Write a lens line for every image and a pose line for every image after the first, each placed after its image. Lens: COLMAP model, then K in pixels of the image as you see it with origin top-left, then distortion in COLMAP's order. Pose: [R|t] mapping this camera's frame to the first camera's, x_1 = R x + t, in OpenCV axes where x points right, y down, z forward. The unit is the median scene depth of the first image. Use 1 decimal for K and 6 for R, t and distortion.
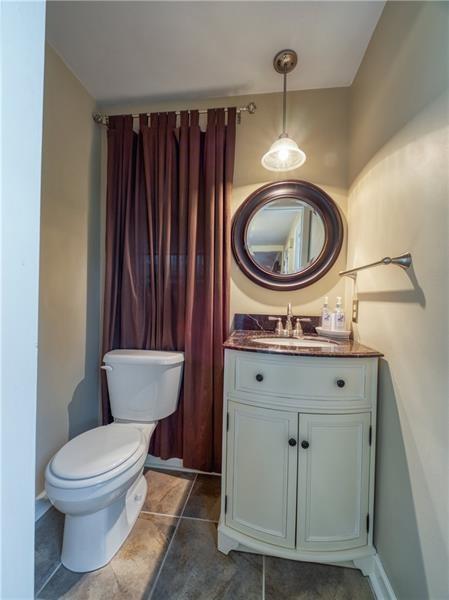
lens RADIAL K [[247.4, 0, 222.9], [0, 247.4, 301.9], [0, 0, 1]] dist [0.007592, -0.003405]
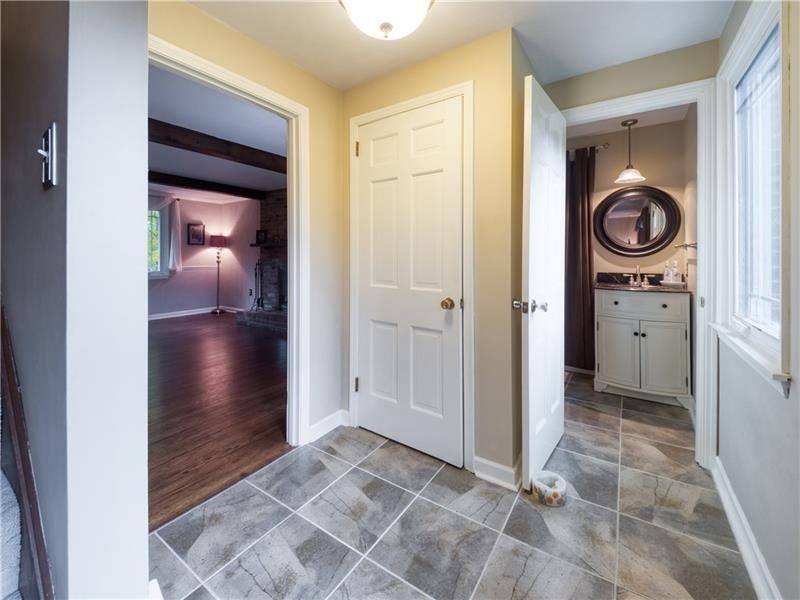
lens RADIAL K [[329.8, 0, 395.5], [0, 329.8, 255.9], [0, 0, 1]] dist [0.007592, -0.003405]
pose [[0.898951, -0.023079, -0.437440, -0.202346], [0.013488, 0.999596, -0.025021, -0.023914], [0.437841, 0.016593, 0.898899, -1.587837]]
